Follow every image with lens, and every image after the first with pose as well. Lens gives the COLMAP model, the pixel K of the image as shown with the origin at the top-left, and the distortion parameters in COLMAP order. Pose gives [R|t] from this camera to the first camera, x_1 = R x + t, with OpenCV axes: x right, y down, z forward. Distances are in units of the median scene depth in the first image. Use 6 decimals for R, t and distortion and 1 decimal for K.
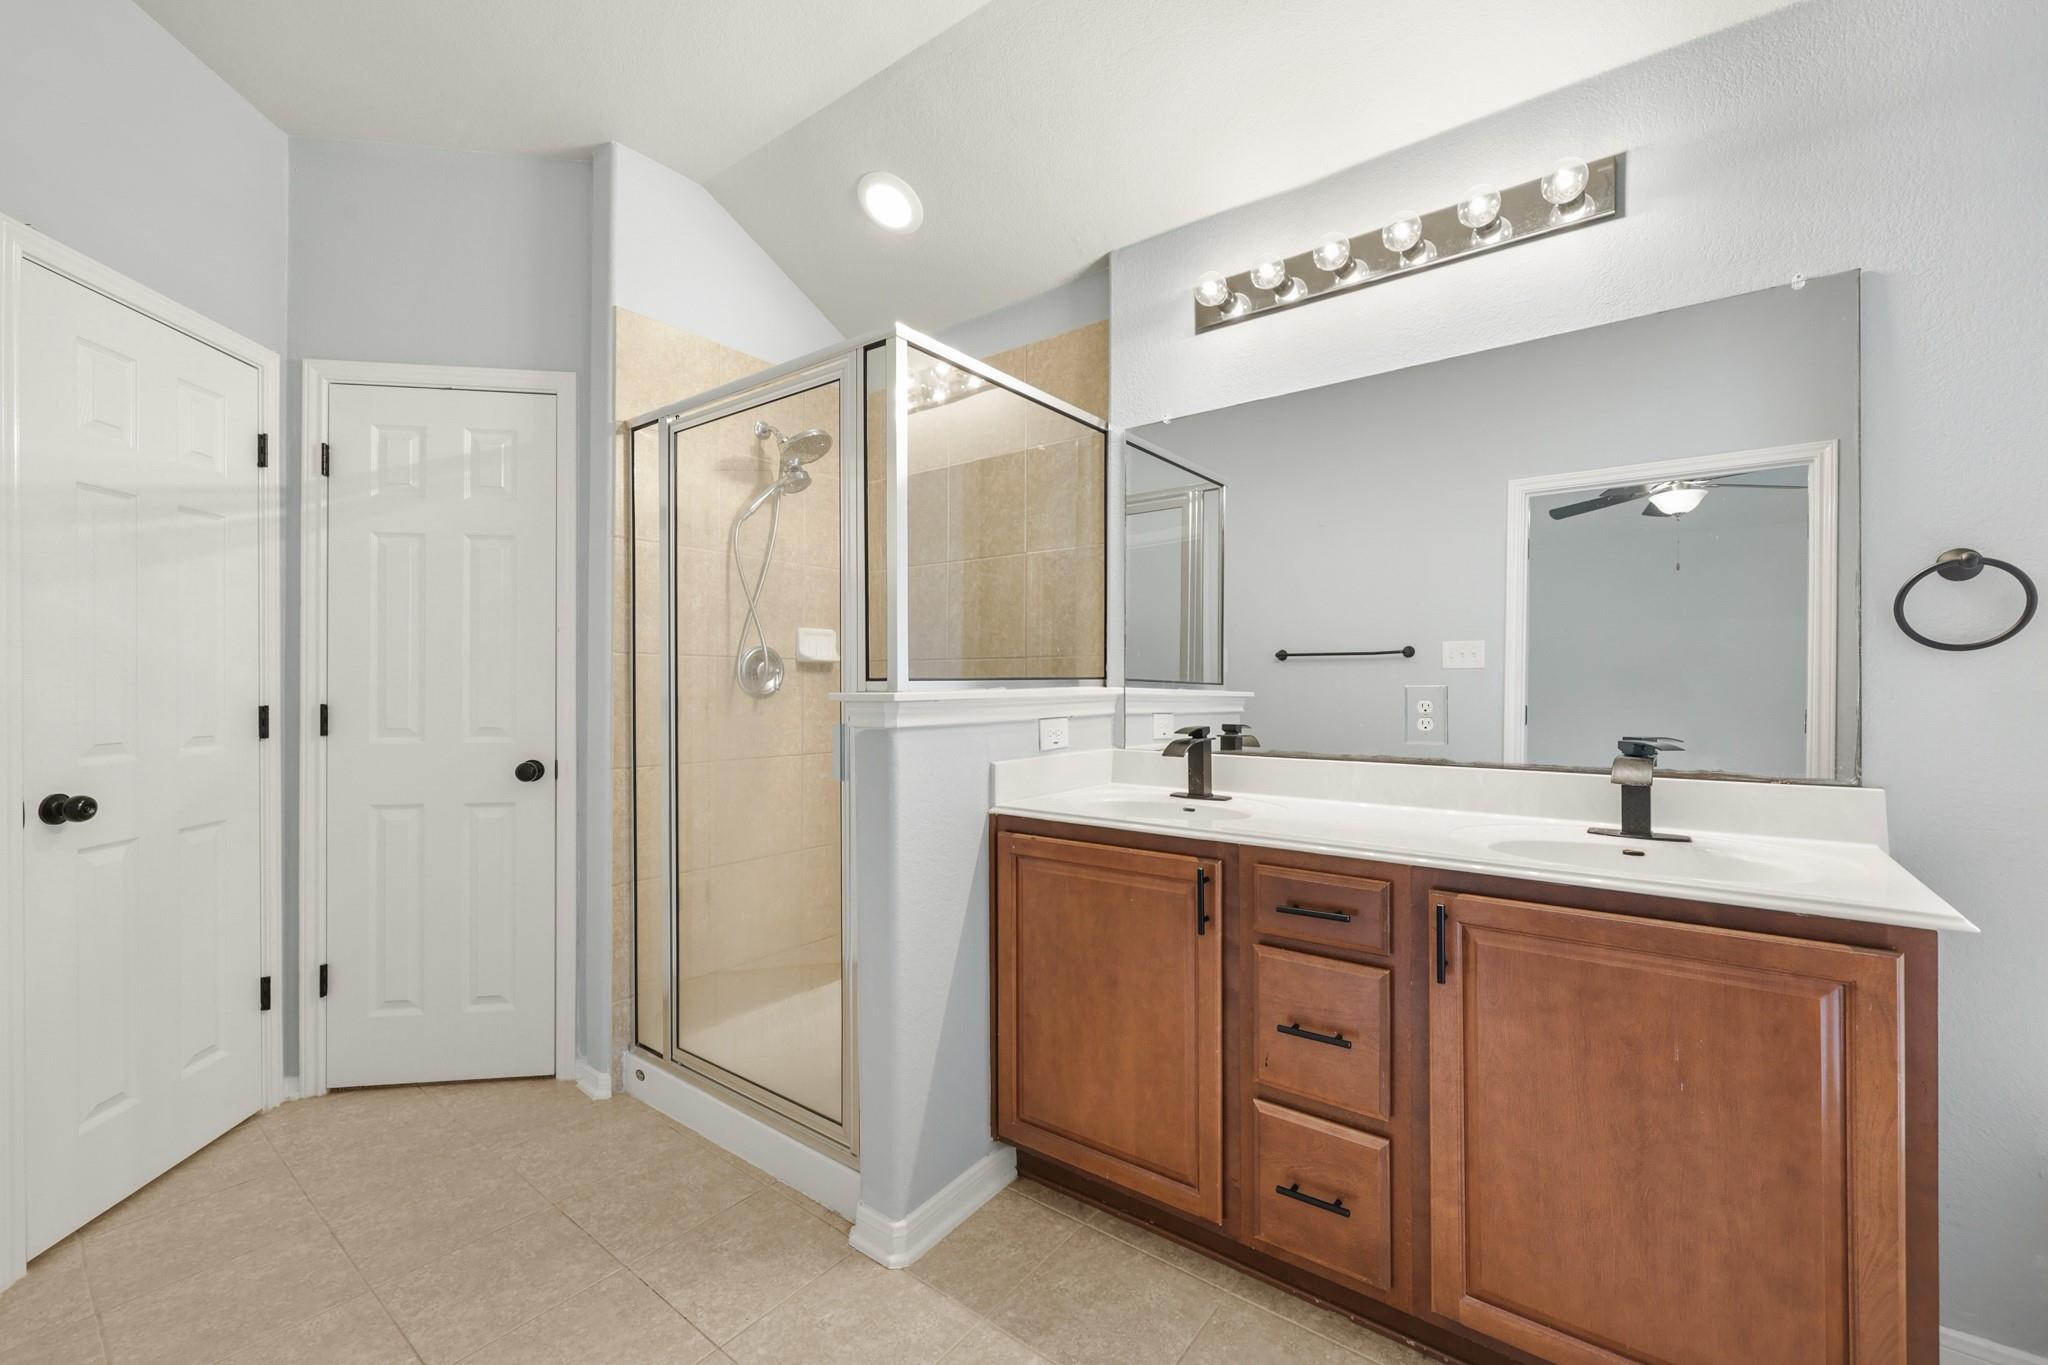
lens RADIAL K [[832.6, 0, 1042.4], [0, 832.6, 683.3], [0, 0, 1]] dist [0.006363, -0.000099]
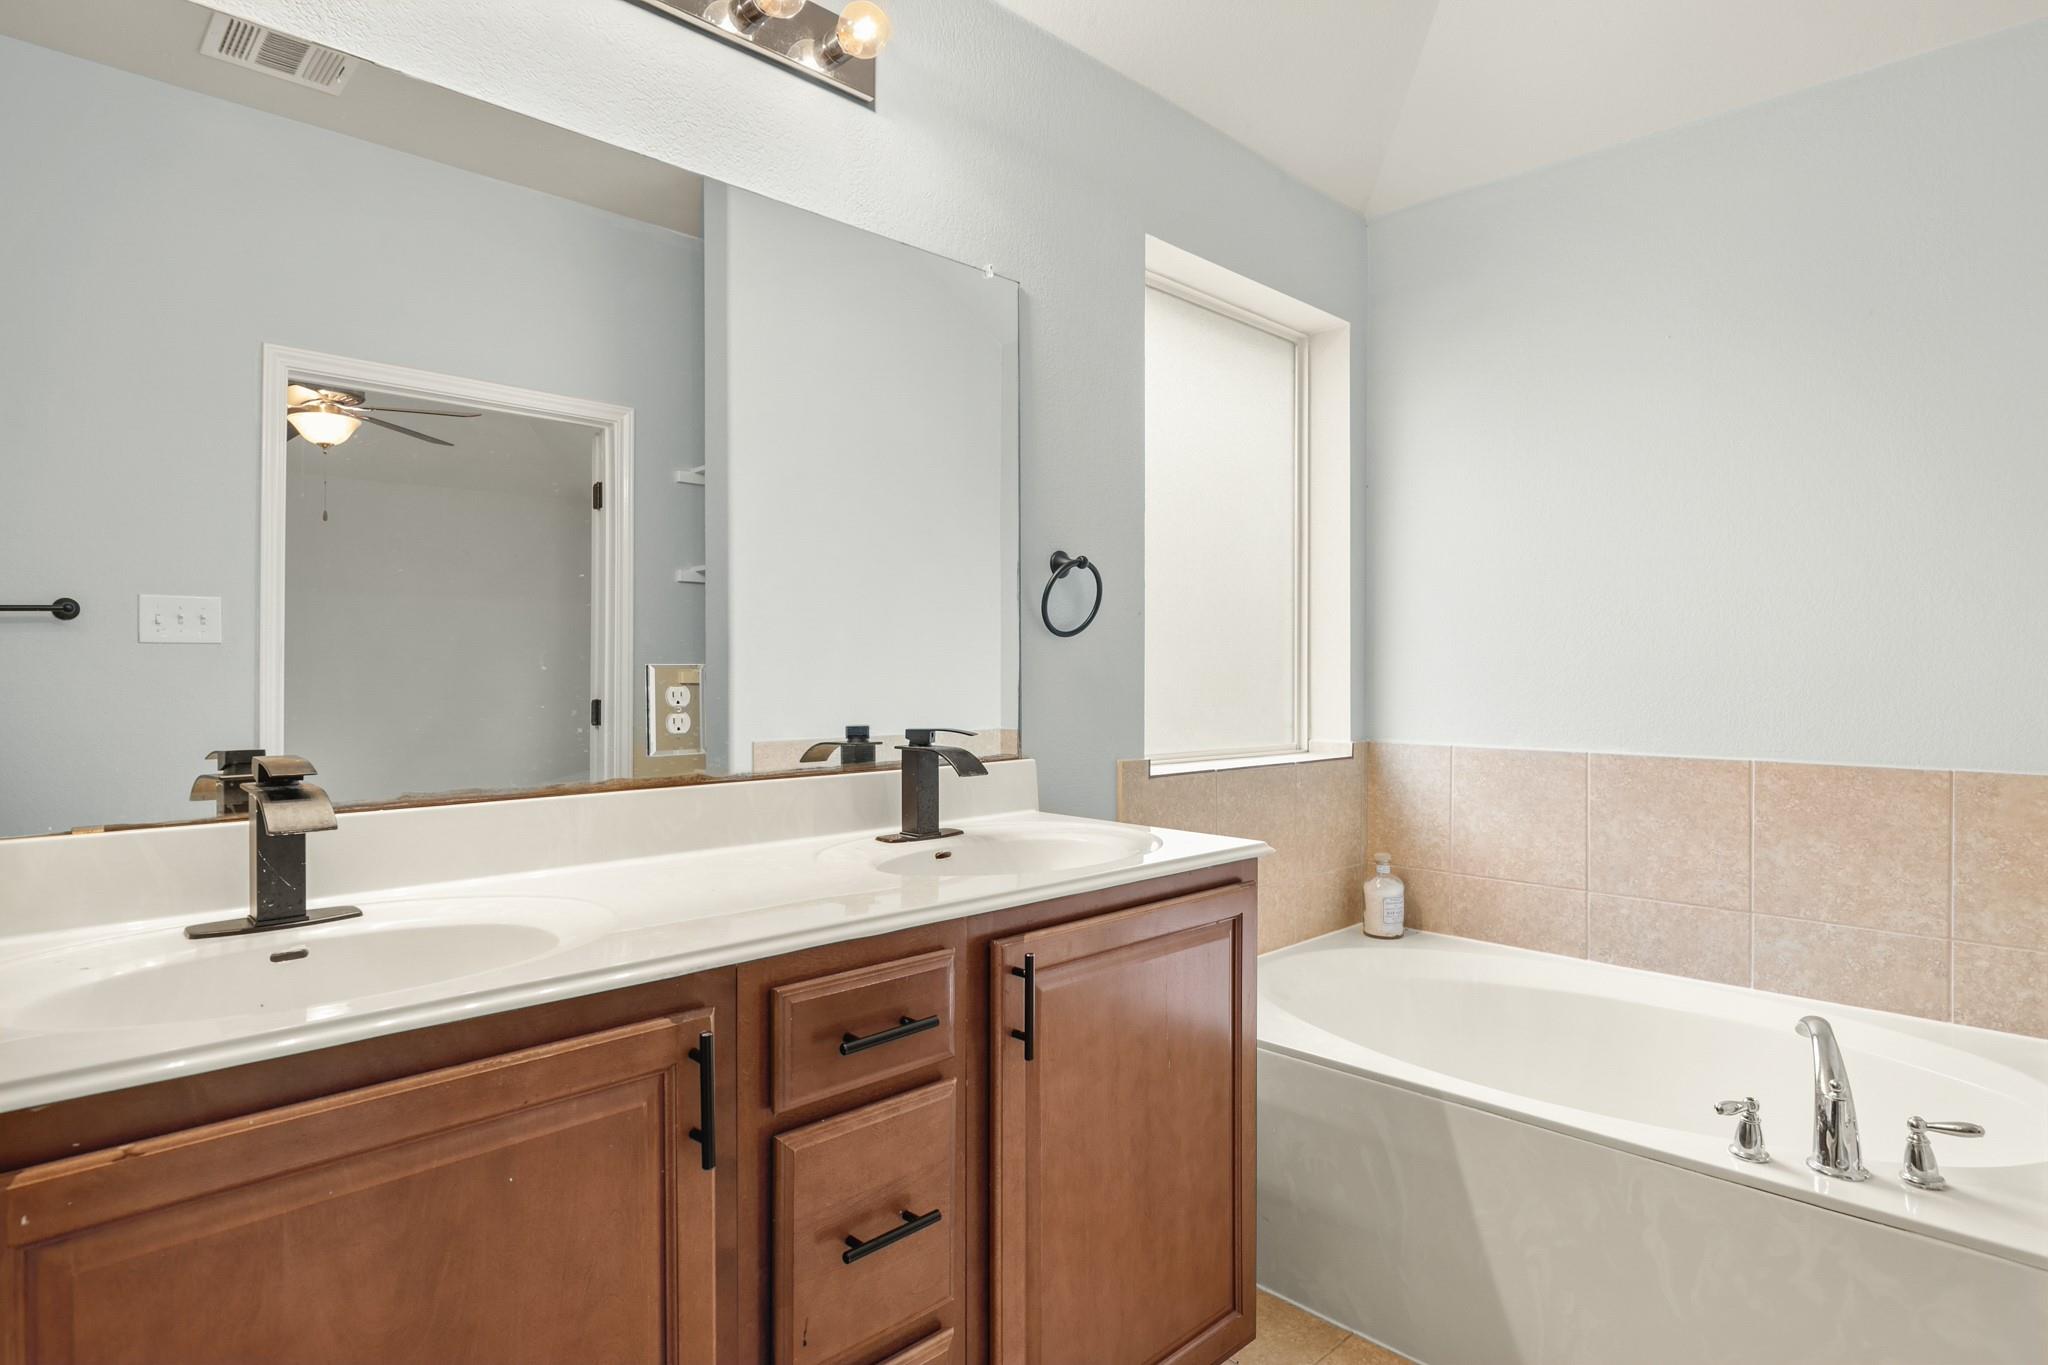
lens RADIAL K [[1122.7, 0, 1022.7], [0, 1122.7, 677.4], [0, 0, 1]] dist [0.001810, 0.000597]
pose [[0.140399, -0.001691, 0.990094, -0.435875], [0.002639, 0.999996, 0.001333, 0.015687], [-0.990092, 0.002426, 0.140402, 0.735375]]
